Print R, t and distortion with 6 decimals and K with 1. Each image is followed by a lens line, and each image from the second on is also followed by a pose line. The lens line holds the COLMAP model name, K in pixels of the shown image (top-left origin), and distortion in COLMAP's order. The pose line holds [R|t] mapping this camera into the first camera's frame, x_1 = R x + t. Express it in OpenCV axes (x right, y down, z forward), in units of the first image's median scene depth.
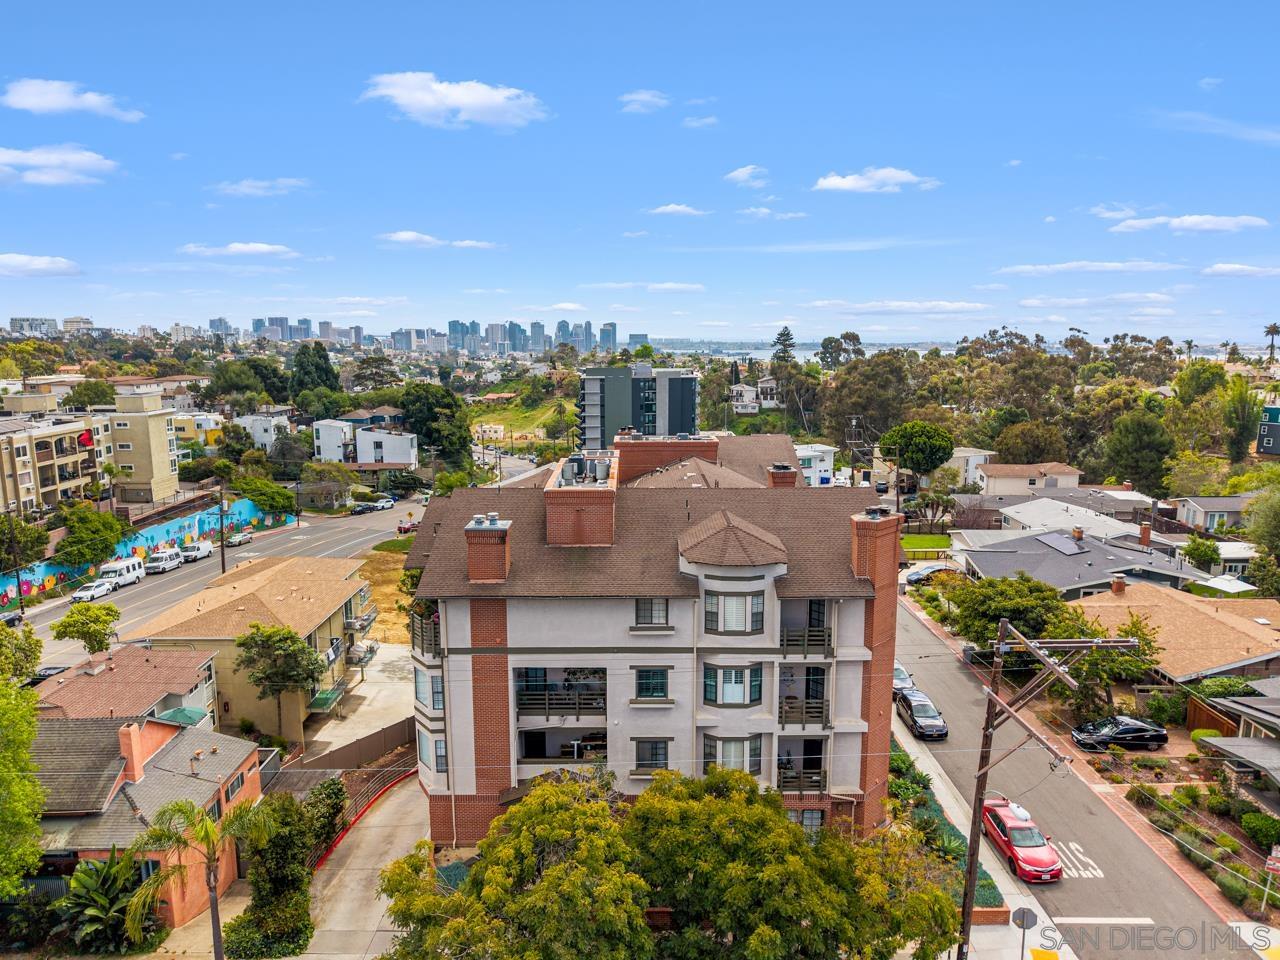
lens RADIAL K [[852.6, 0, 641.3], [0, 852.6, 473.8], [0, 0, 1]] dist [0.028334, -0.027065]
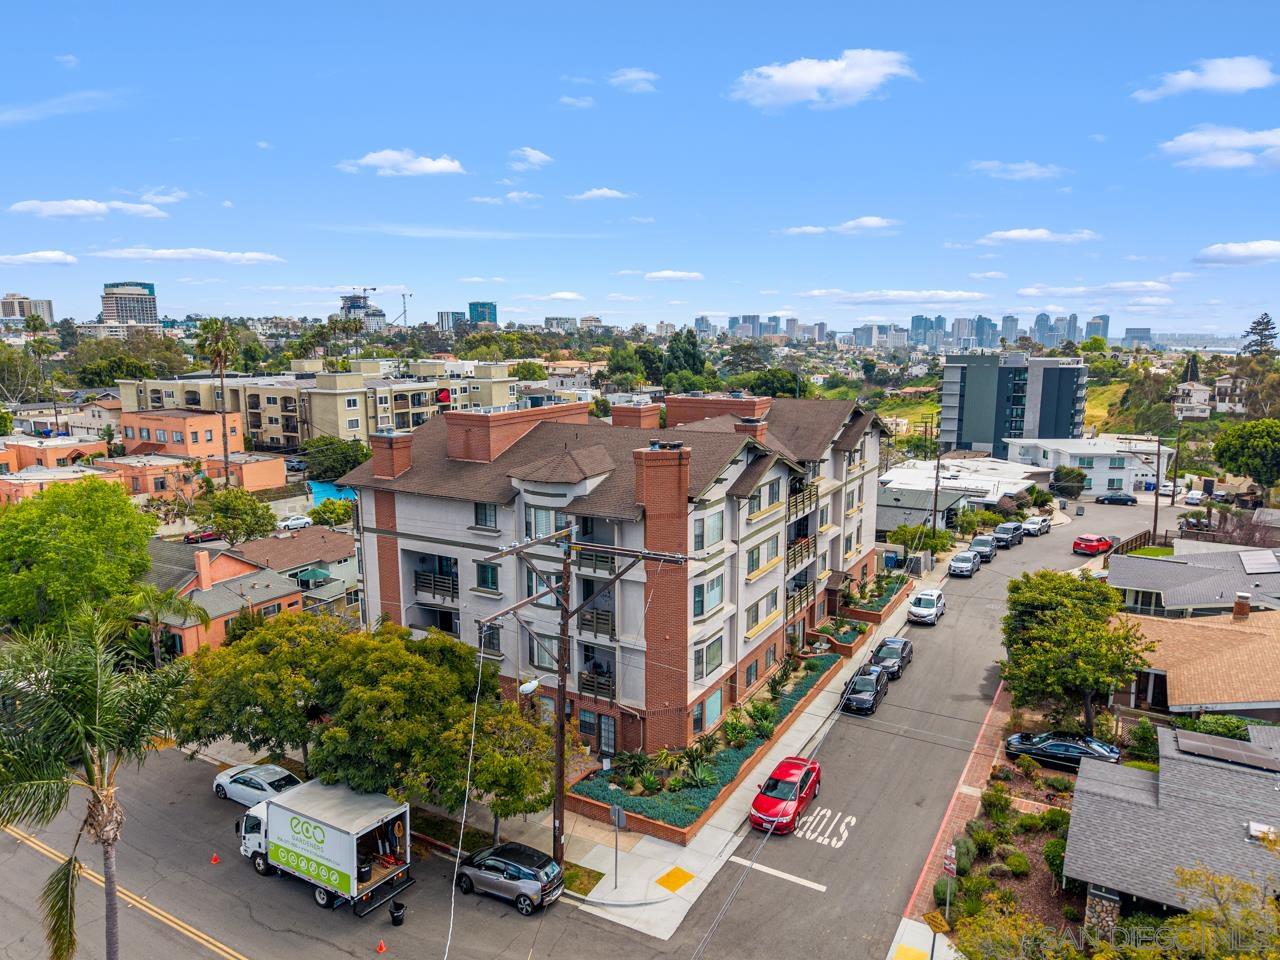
lens RADIAL K [[852.6, 0, 635.9], [0, 852.6, 477.1], [0, 0, 1]] dist [0.028334, -0.027065]
pose [[0.861533, 0.084261, -0.500660, 0.454179], [-0.080200, 0.996337, 0.029675, 0.032725], [0.501327, 0.014588, 0.865135, 0.043727]]
